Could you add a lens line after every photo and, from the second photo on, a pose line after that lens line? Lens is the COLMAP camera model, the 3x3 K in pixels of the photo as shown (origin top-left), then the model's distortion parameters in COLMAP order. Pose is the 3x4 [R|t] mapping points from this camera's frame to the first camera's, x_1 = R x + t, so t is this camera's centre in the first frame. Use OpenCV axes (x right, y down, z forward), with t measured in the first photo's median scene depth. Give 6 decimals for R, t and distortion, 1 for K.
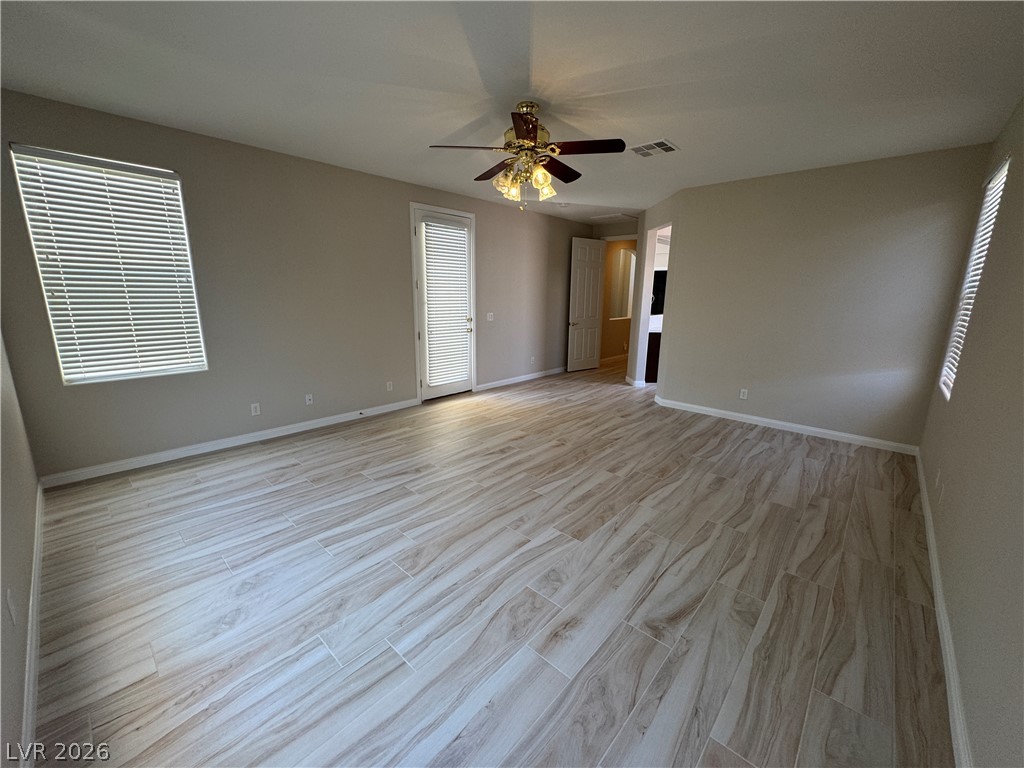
lens RADIAL K [[411.6, 0, 513.8], [0, 411.6, 383.4], [0, 0, 1]] dist [-0.003893, -0.000055]
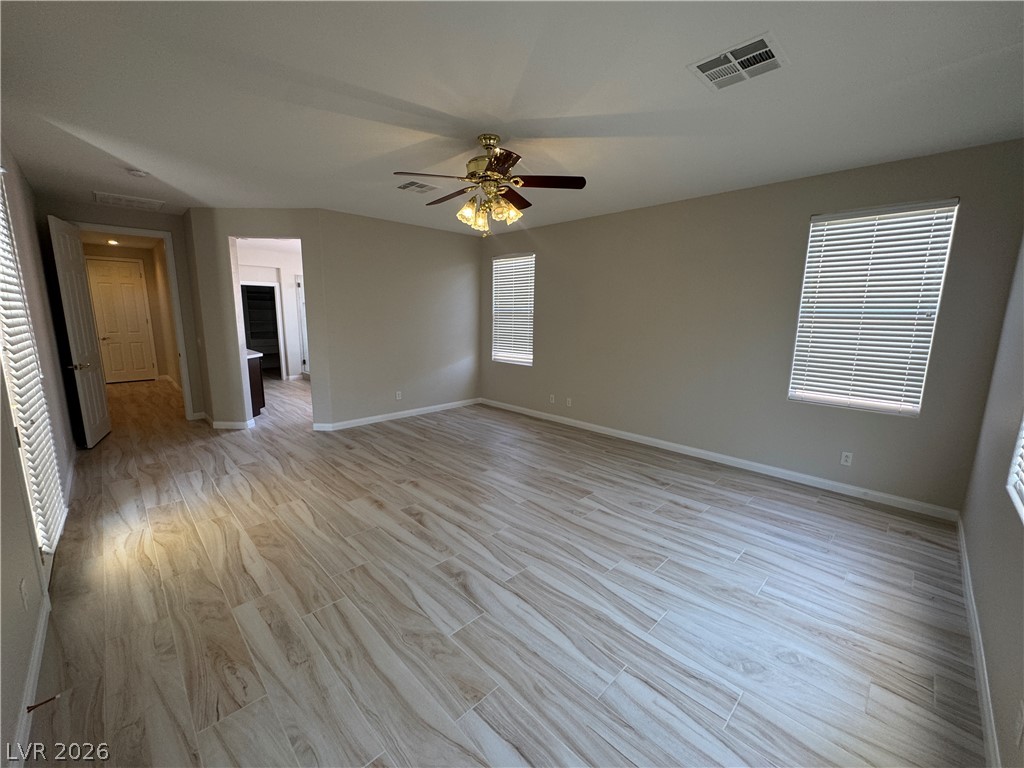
lens RADIAL K [[411.6, 0, 513.6], [0, 411.6, 384.7], [0, 0, 1]] dist [-0.003893, -0.000055]
pose [[0.049865, -0.184809, 0.981509, -0.962983], [0.206098, 0.963484, 0.170945, -0.224623], [-0.977260, 0.193762, 0.086133, 0.880976]]
